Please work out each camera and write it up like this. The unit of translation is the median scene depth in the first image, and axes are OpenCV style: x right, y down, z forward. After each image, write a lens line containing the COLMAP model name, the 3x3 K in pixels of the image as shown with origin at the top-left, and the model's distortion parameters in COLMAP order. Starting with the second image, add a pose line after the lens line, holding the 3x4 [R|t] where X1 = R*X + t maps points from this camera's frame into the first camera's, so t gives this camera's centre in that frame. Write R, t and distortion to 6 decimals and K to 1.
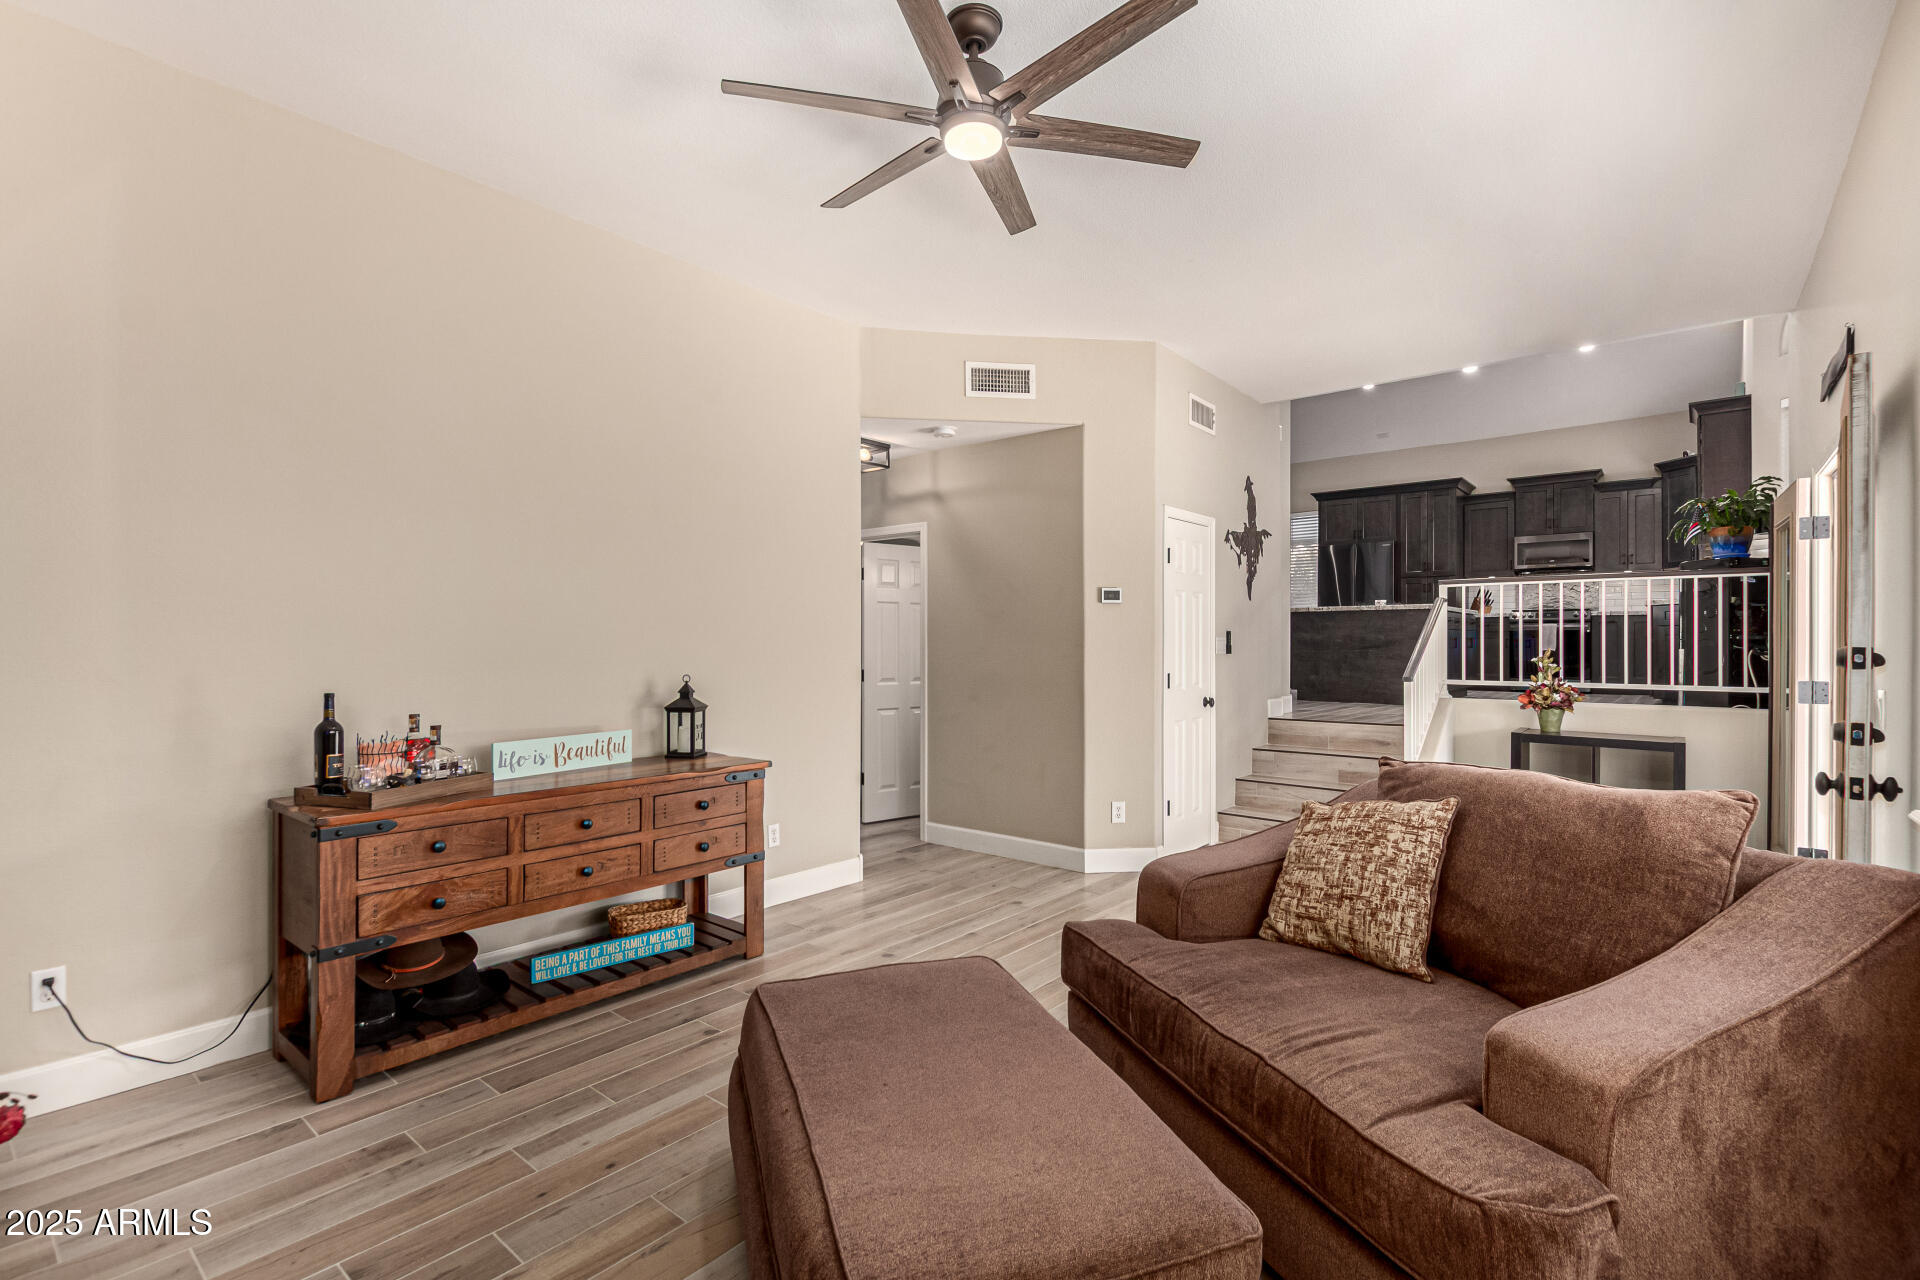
lens RADIAL K [[884.5, 0, 962.4], [0, 884.5, 643.2], [0, 0, 1]] dist [-0.000978, -0.000388]
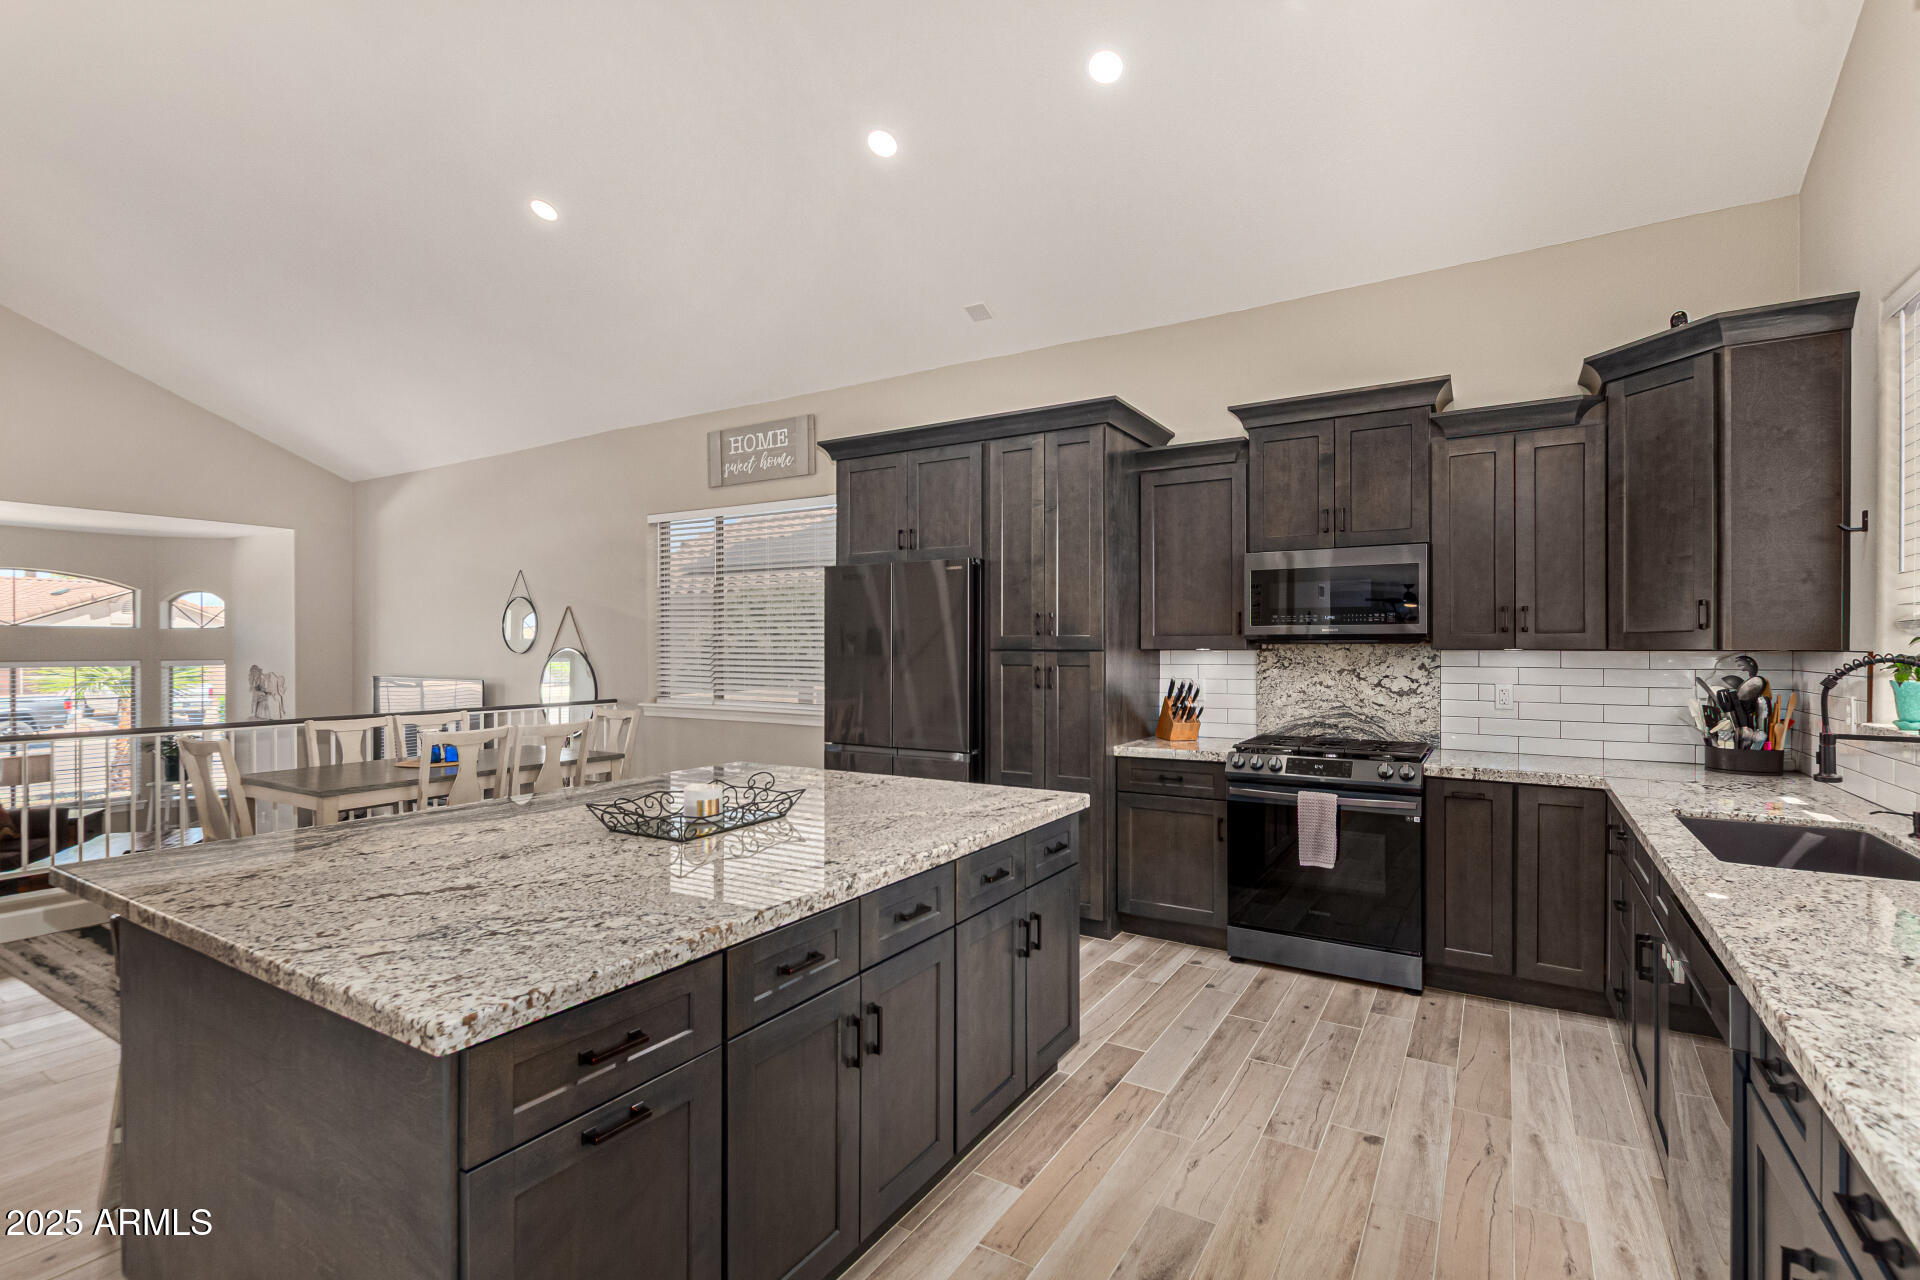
lens RADIAL K [[884.5, 0, 961.4], [0, 884.5, 647.2], [0, 0, 1]] dist [-0.000978, -0.000388]
pose [[0.987714, -0.004492, 0.156210, 0.434948], [0.003426, 0.999969, 0.007088, -0.080733], [-0.156237, -0.006466, 0.987698, 0.625998]]
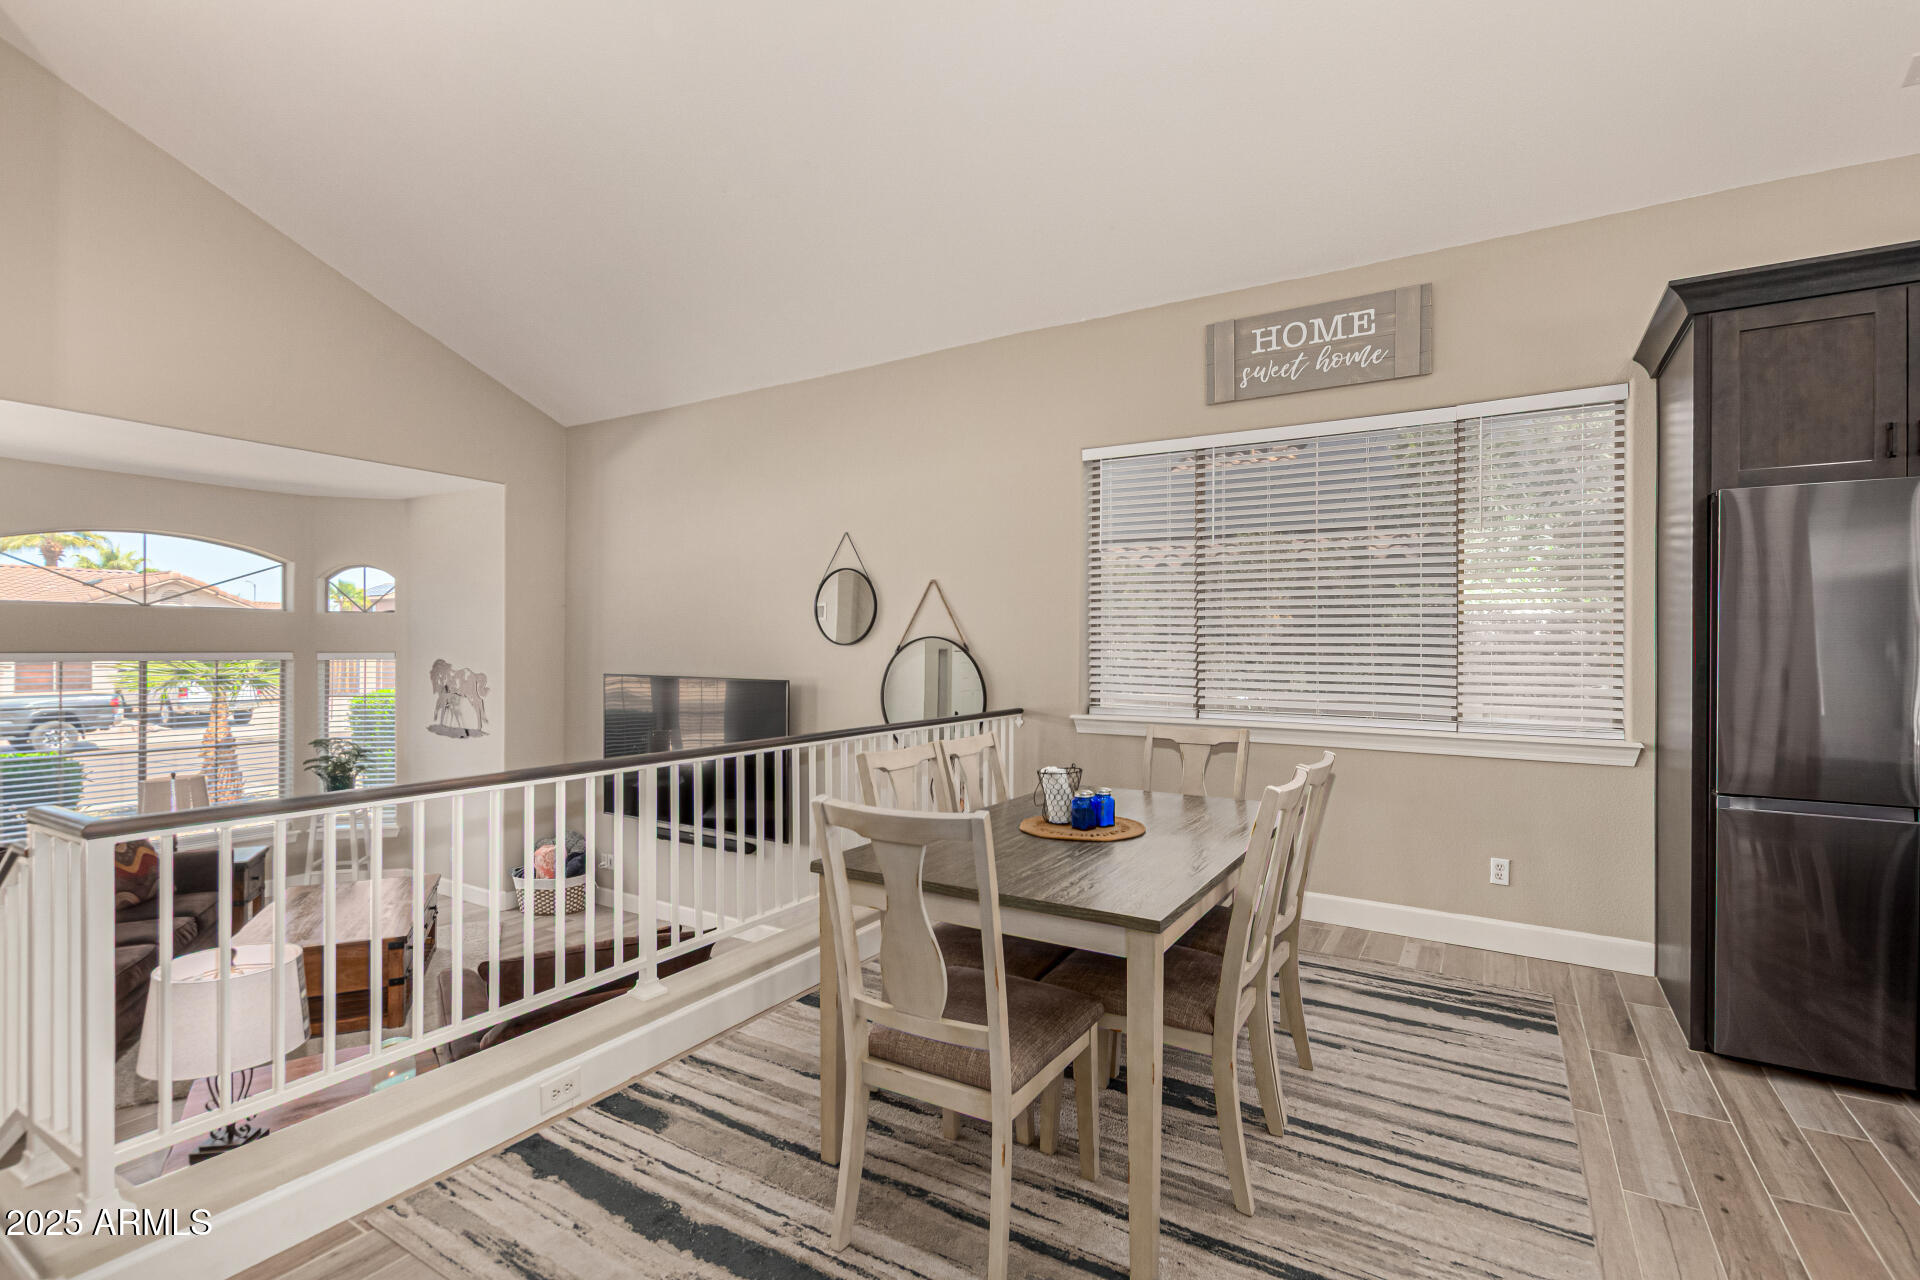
lens RADIAL K [[884.5, 0, 955.4], [0, 884.5, 632.5], [0, 0, 1]] dist [-0.000978, -0.000388]
pose [[0.989493, 0.002507, 0.144558, 0.174723], [-0.001567, 0.999977, -0.006615, -0.075603], [-0.144571, 0.006318, 0.989474, 0.862578]]
